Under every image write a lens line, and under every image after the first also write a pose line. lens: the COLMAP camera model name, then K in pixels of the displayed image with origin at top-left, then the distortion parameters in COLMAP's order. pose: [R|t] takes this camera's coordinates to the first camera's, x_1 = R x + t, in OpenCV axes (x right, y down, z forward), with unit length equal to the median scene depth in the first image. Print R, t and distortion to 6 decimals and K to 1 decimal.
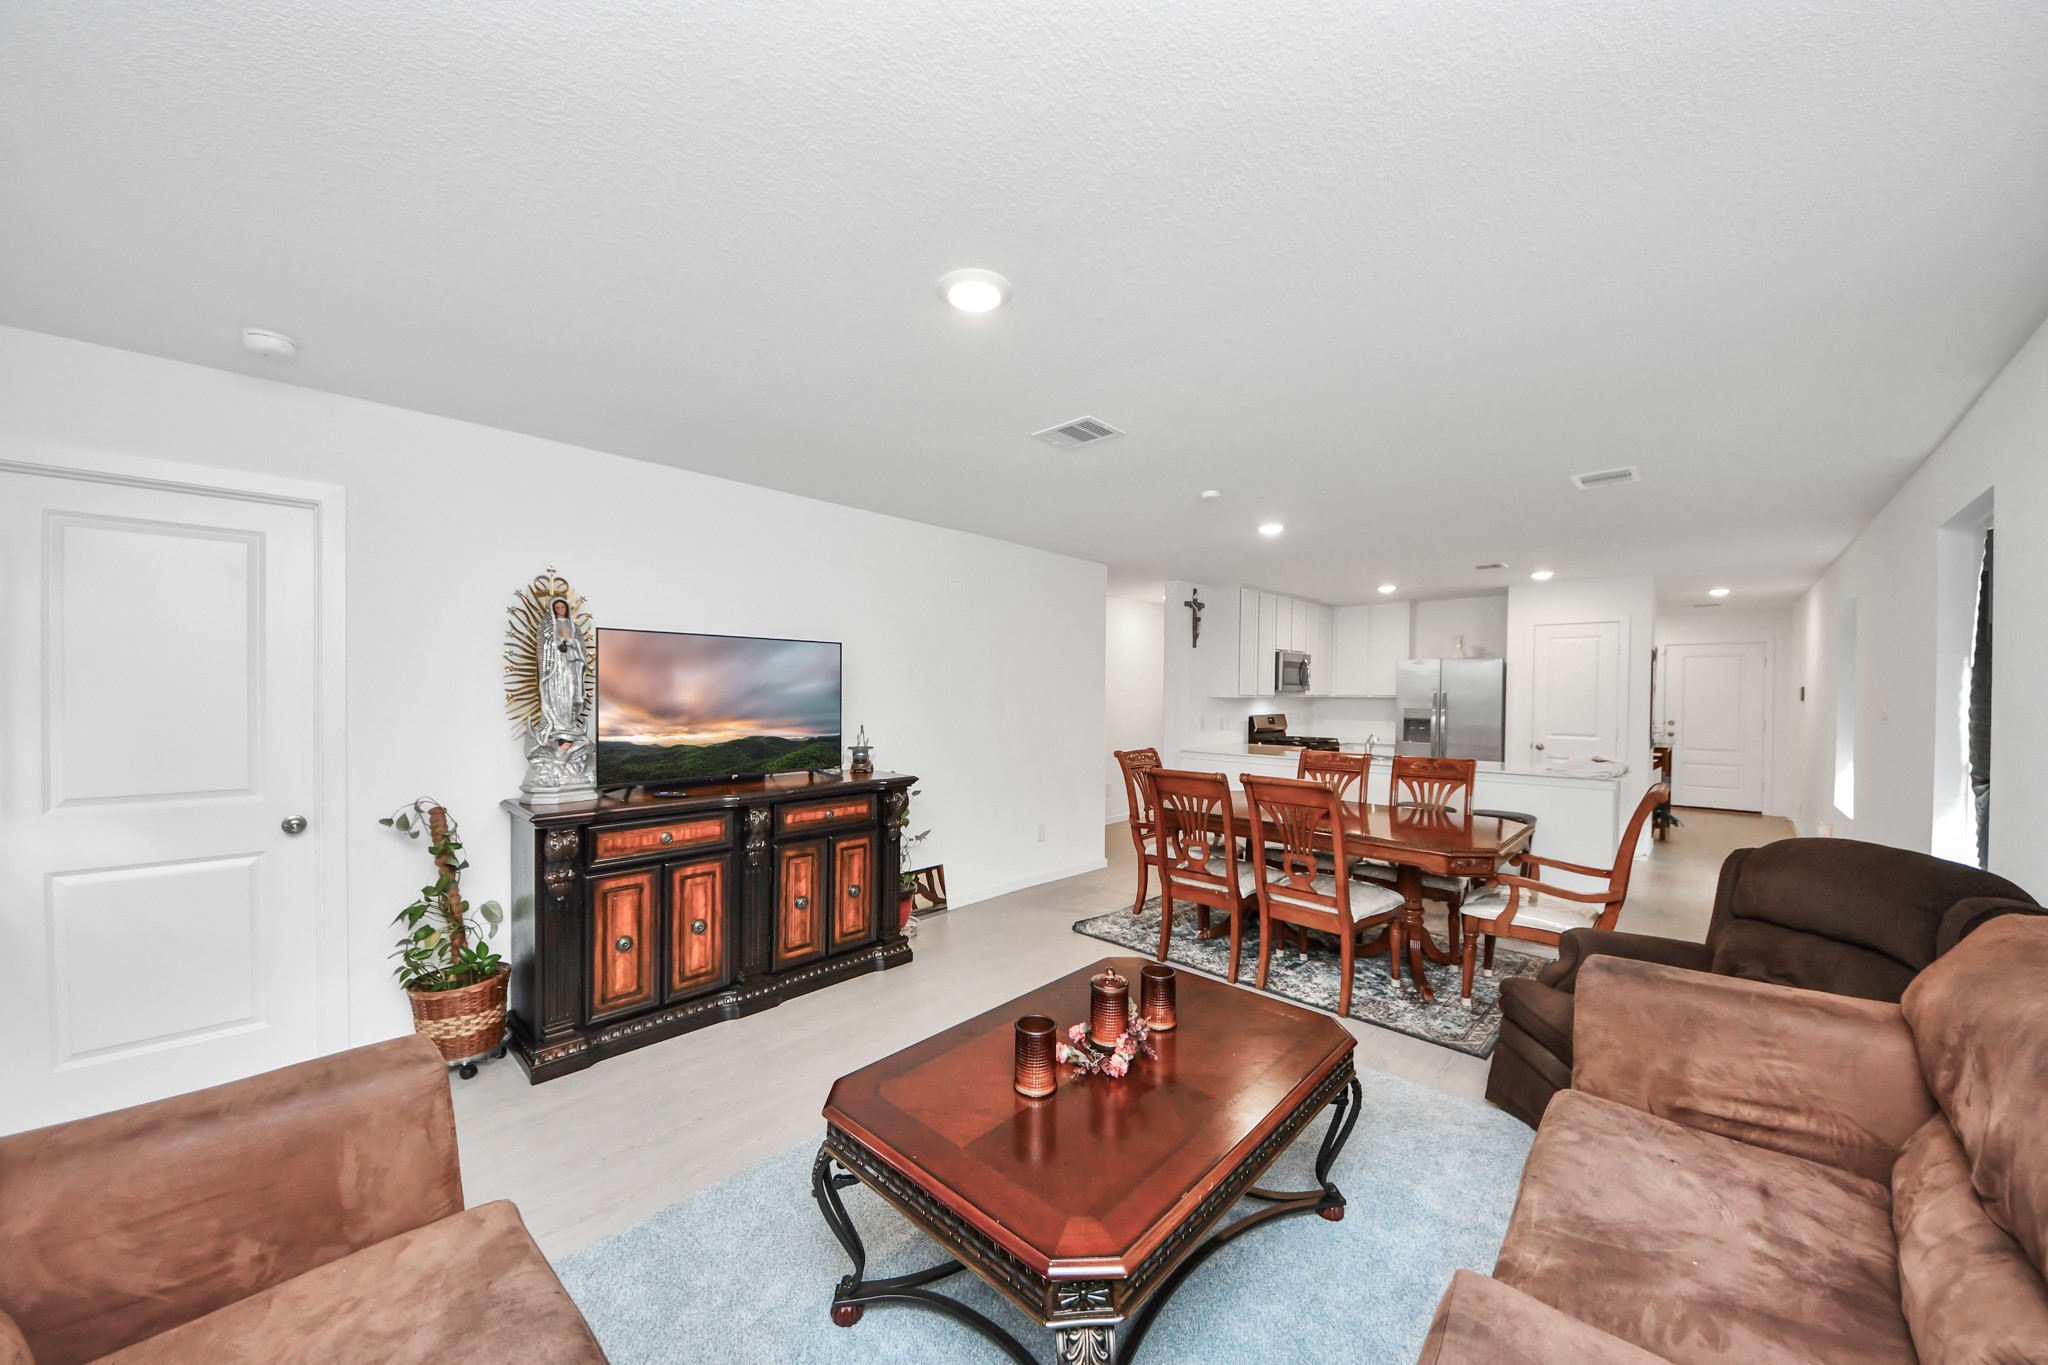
lens RADIAL K [[746.9, 0, 1028.2], [0, 746.9, 690.9], [0, 0, 1]] dist [0.002898, -0.000038]
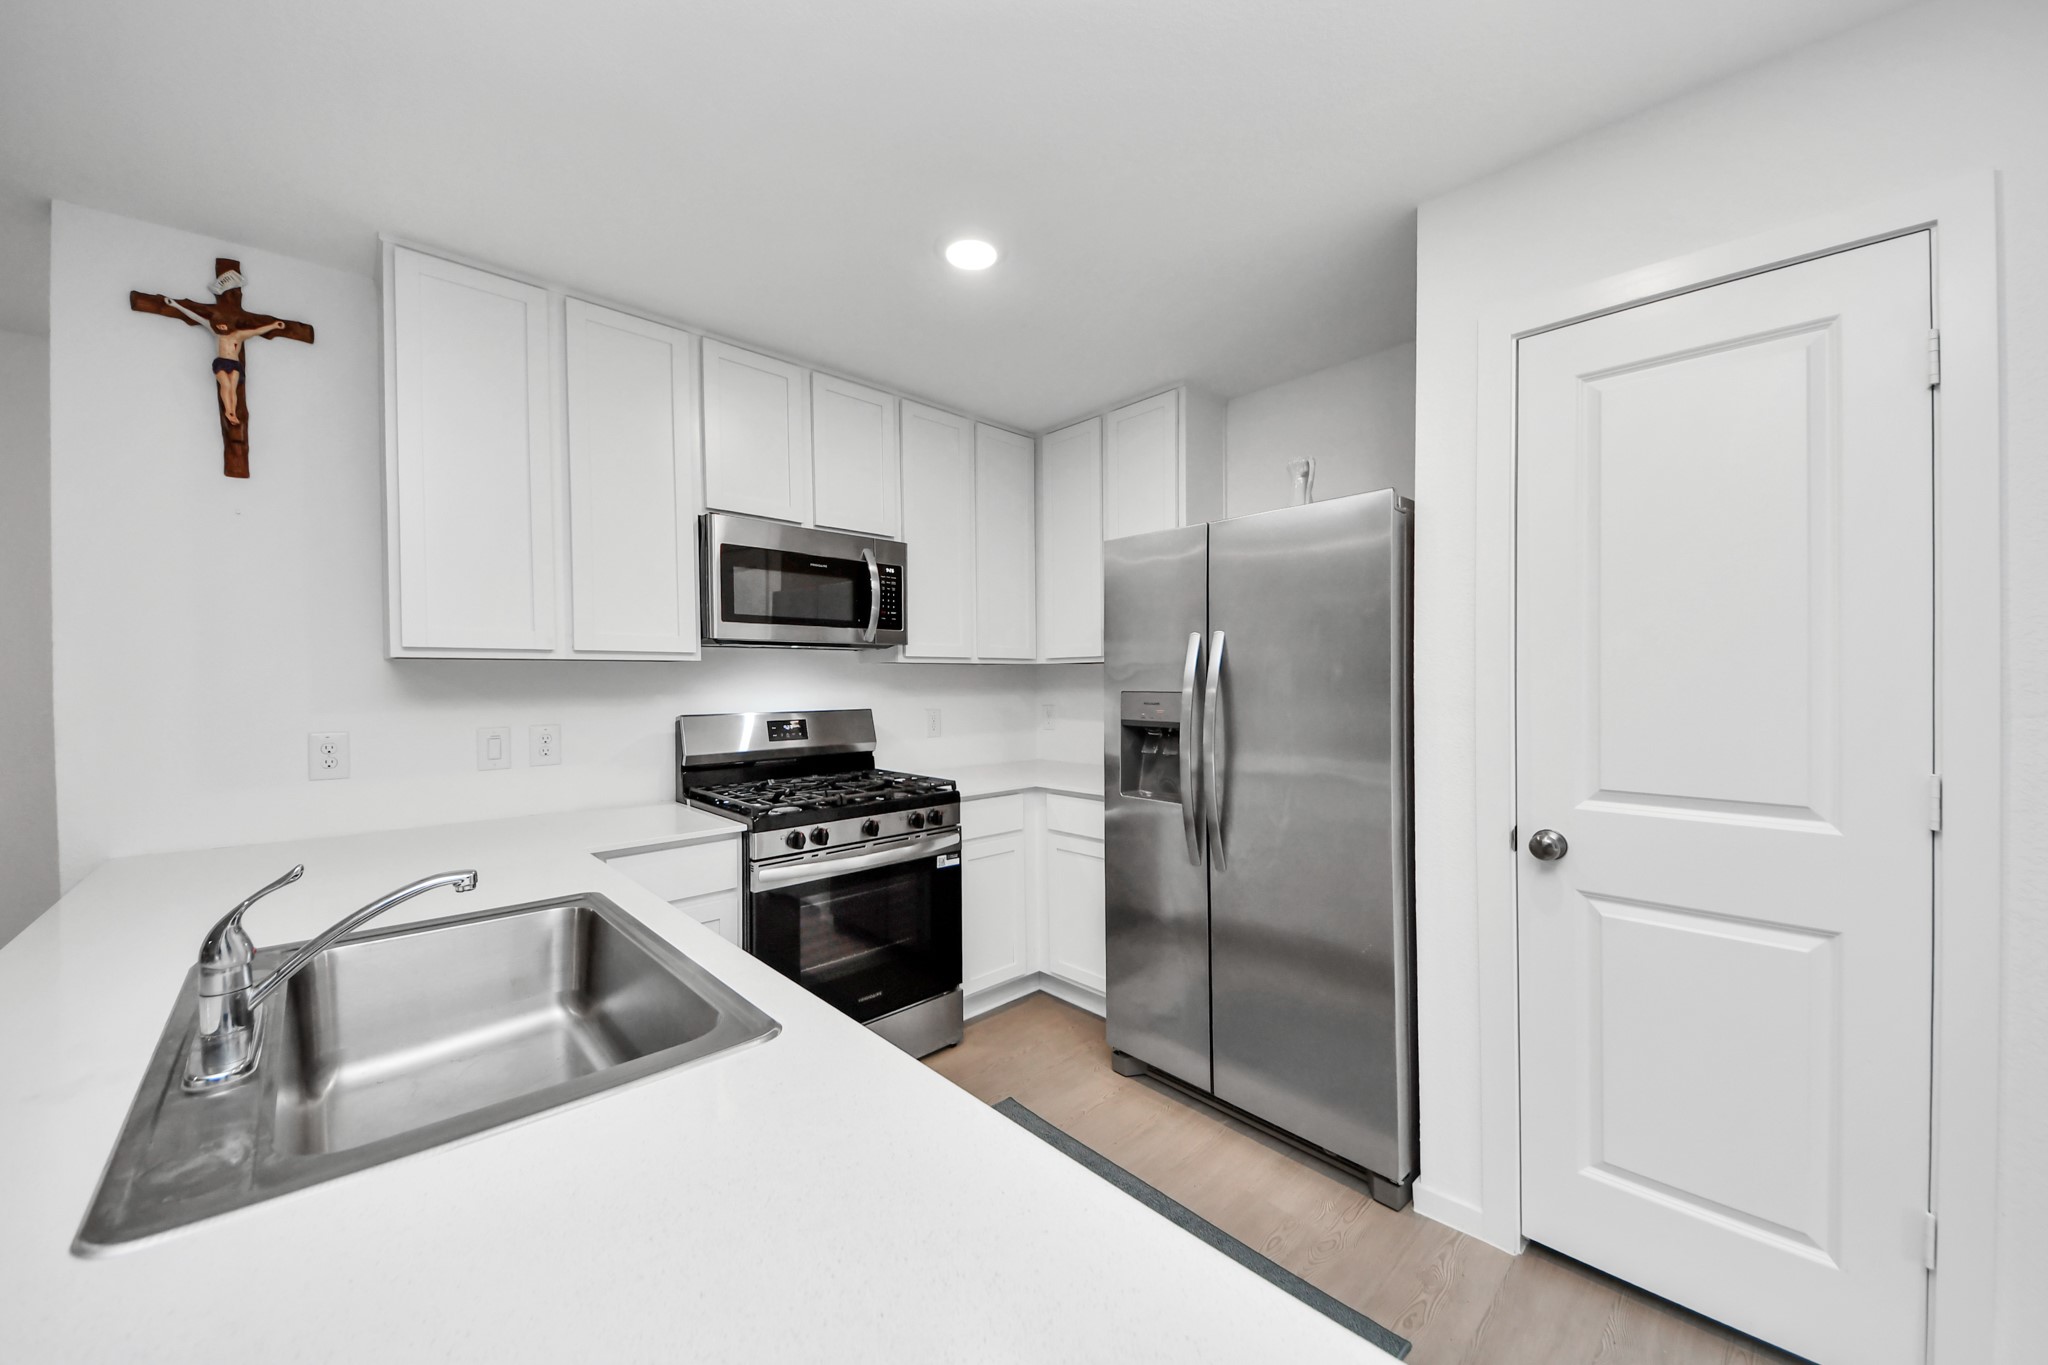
lens RADIAL K [[746.9, 0, 1021.5], [0, 746.9, 682.9], [0, 0, 1]] dist [0.002898, -0.000038]
pose [[0.997770, -0.009686, -0.066036, 0.323406], [0.010003, 0.999940, 0.004474, 0.012283], [0.065989, -0.005125, 0.997807, 0.455897]]
